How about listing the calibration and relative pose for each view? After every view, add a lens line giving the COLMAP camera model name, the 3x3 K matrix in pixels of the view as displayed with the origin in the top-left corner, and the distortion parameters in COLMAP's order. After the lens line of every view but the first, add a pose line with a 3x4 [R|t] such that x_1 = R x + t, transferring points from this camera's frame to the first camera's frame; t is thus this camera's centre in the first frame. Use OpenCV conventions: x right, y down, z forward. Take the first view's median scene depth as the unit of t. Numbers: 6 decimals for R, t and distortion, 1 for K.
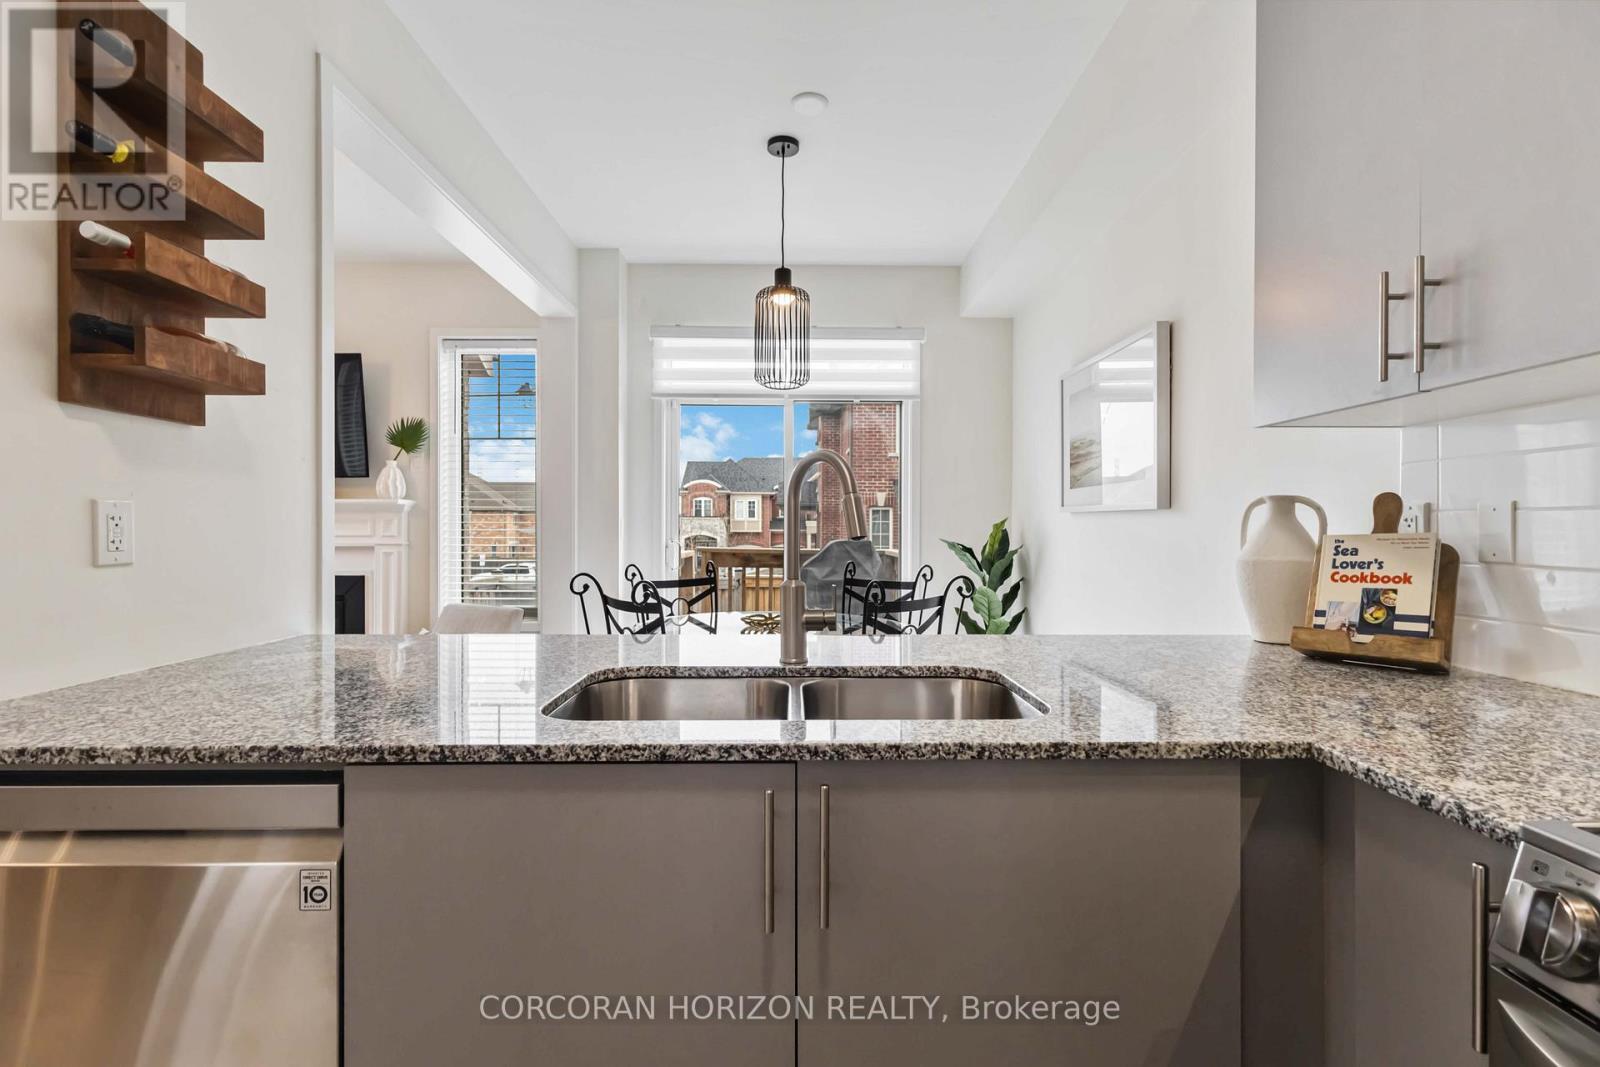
lens RADIAL K [[741.2, 0, 806.5], [0, 741.2, 523.1], [0, 0, 1]] dist [0.002652, 0.001193]
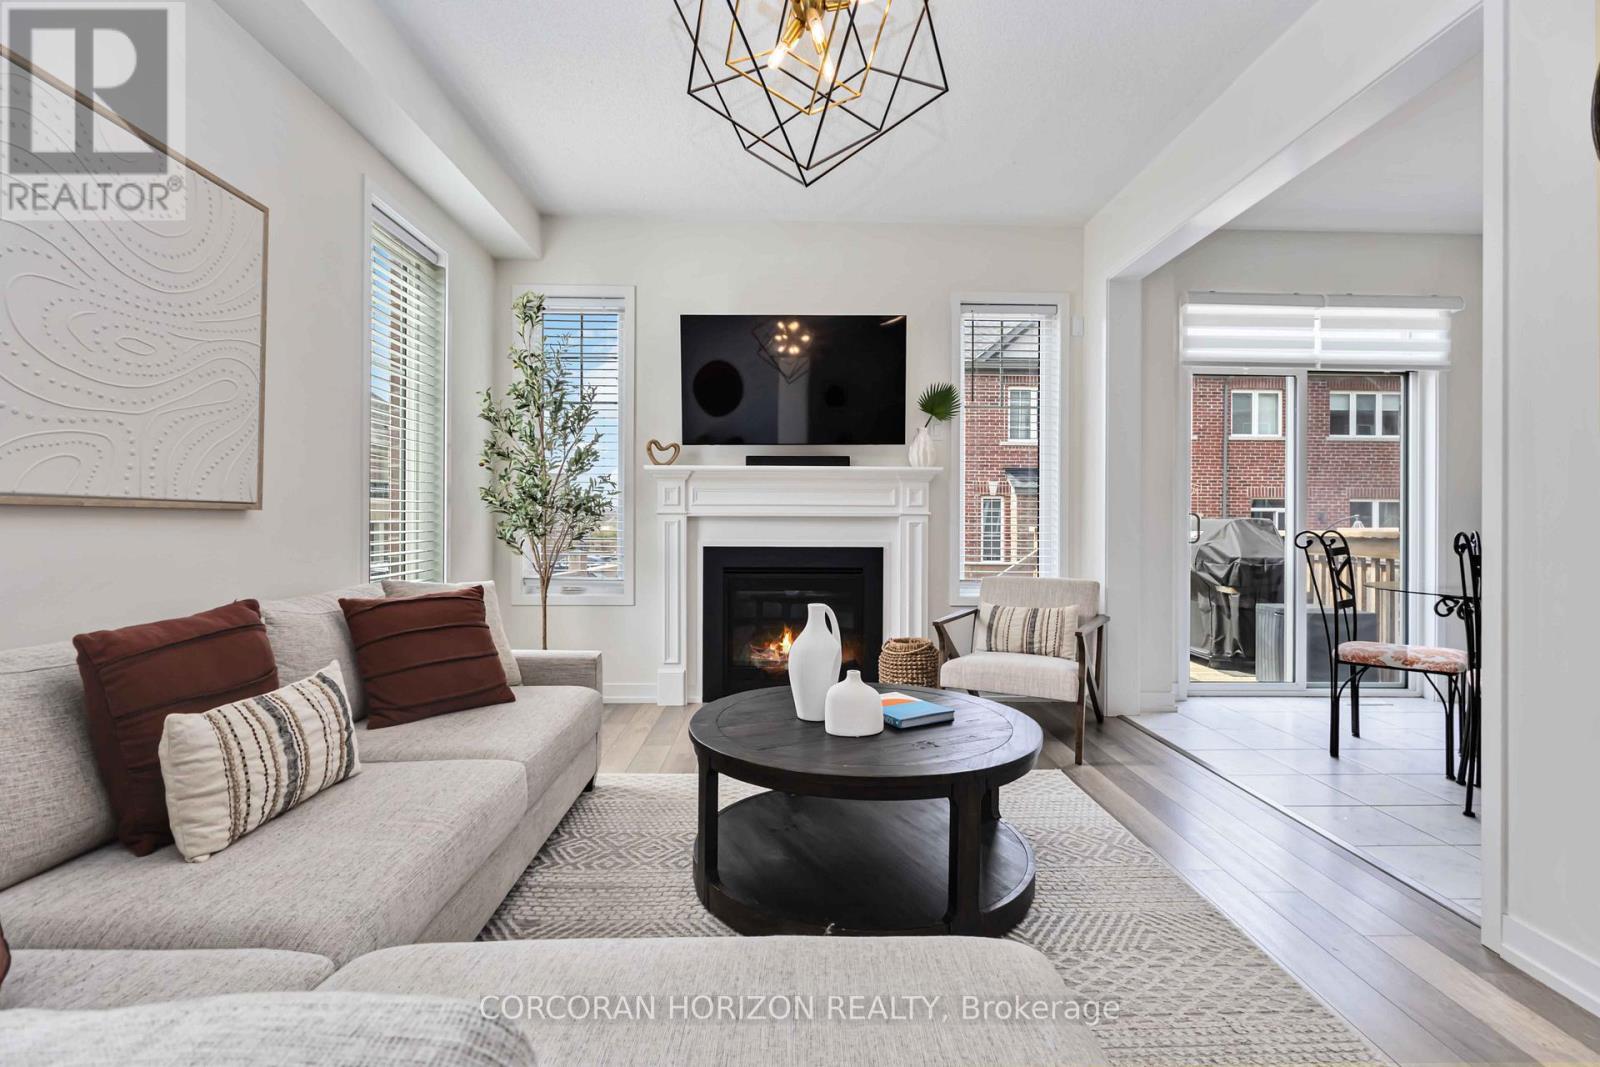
lens RADIAL K [[741.2, 0, 806.5], [0, 741.2, 523.1], [0, 0, 1]] dist [0.002652, 0.001193]
pose [[0.999567, 0.004318, 0.029098, -0.731584], [-0.004589, 0.999947, 0.009251, 0.031547], [-0.029057, -0.009381, 0.999534, 0.036650]]
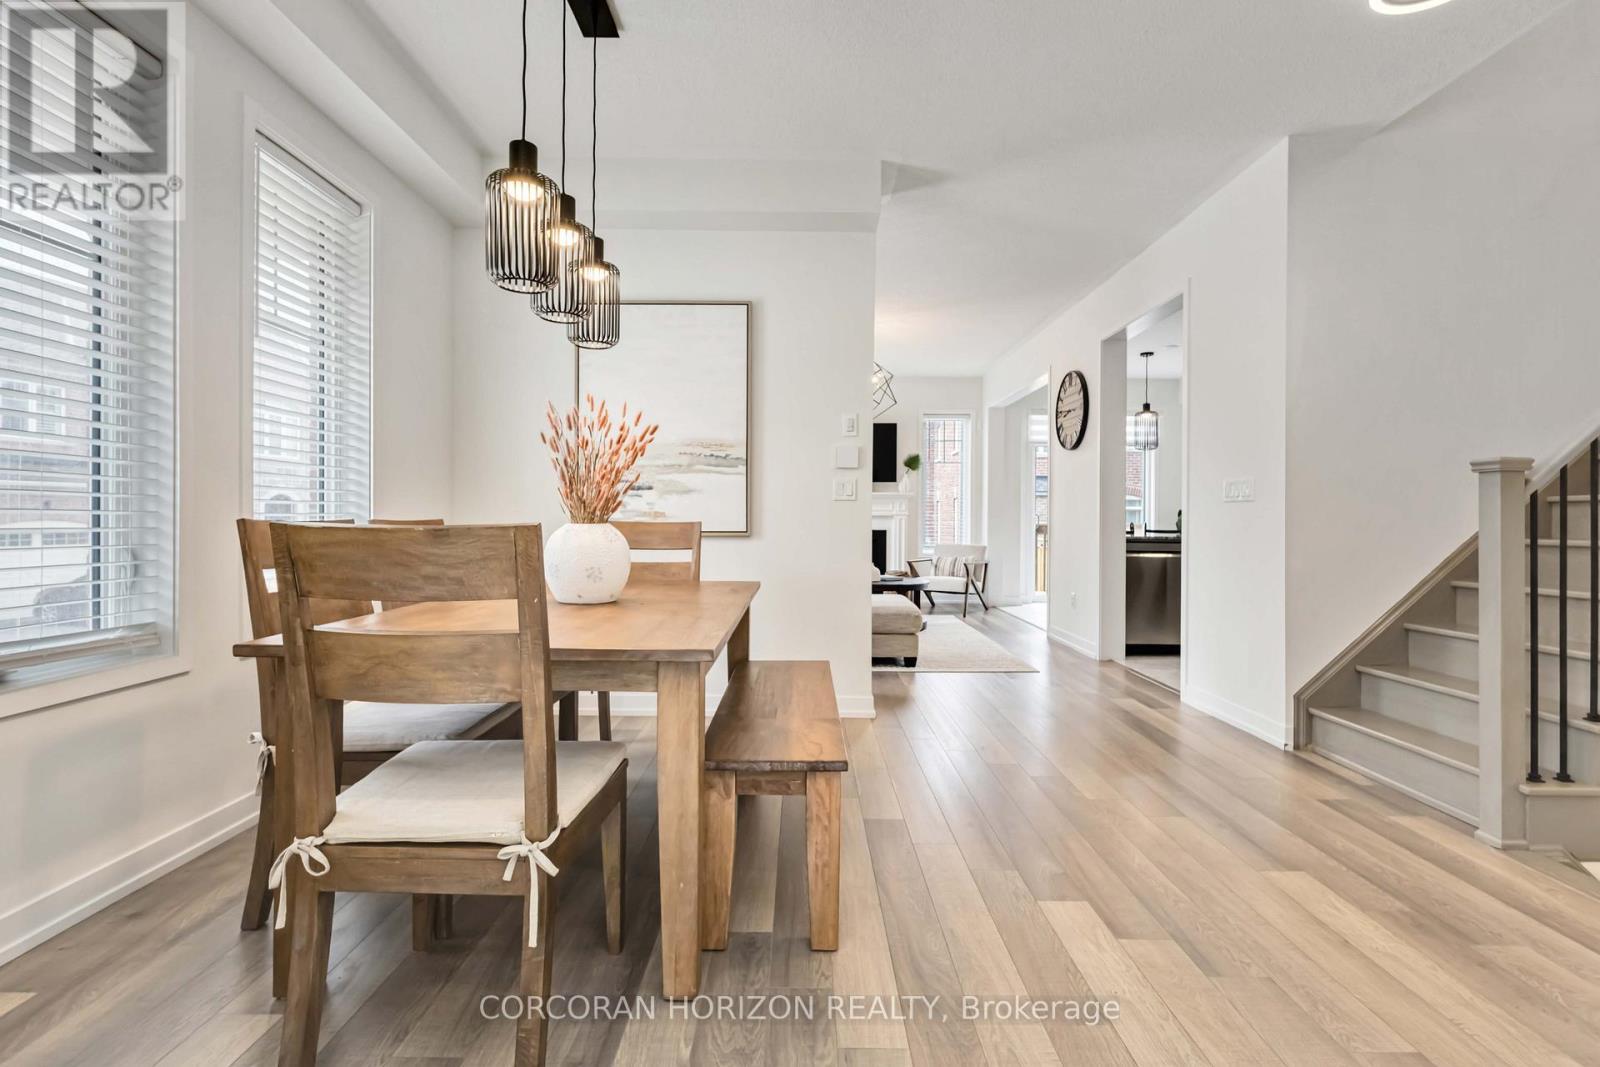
lens RADIAL K [[741.2, 0, 806.5], [0, 741.2, 523.1], [0, 0, 1]] dist [0.002652, 0.001193]
pose [[0.999635, 0.003868, 0.026742, -0.880756], [-0.004118, 0.999949, 0.009266, 0.034631], [-0.026705, -0.009372, 0.999599, -1.057279]]
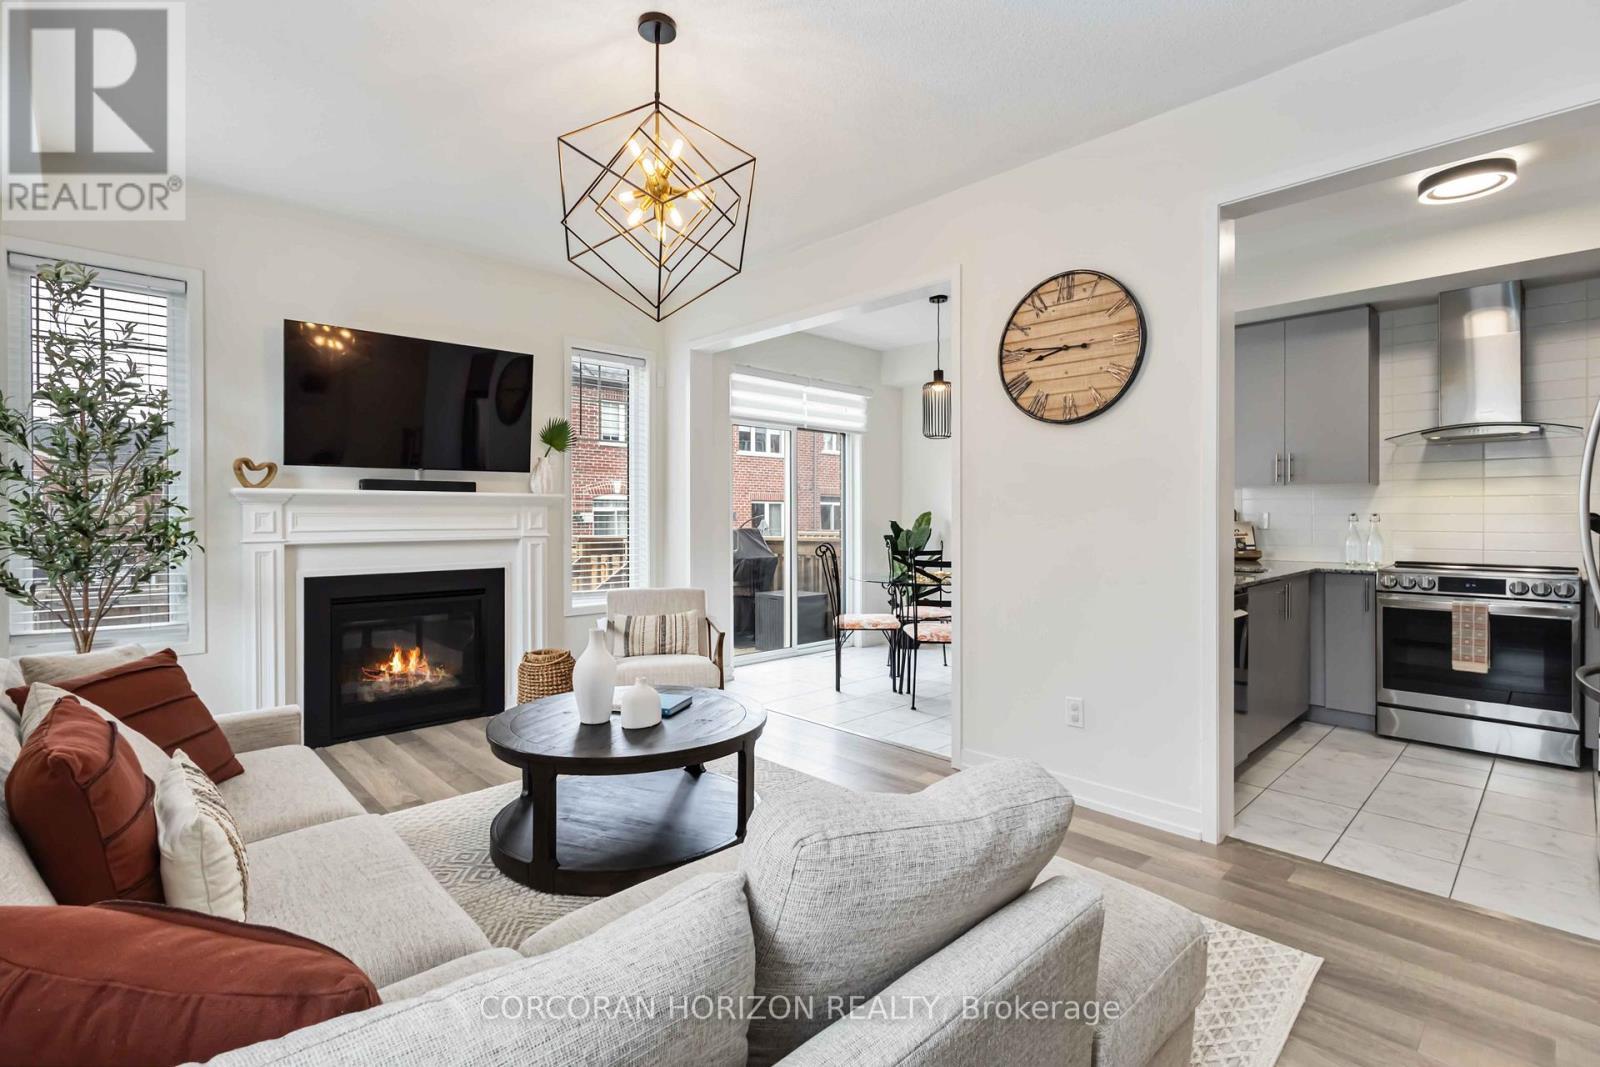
lens RADIAL K [[745.5, 0, 800.1], [0, 745.5, 521.3], [0, 0, 1]] dist [-0.003289, -0.000314]
pose [[0.724498, -0.006675, 0.689244, -1.020157], [-0.003964, 0.999896, 0.013850, -0.009105], [-0.689265, -0.012767, 0.724397, -0.028613]]
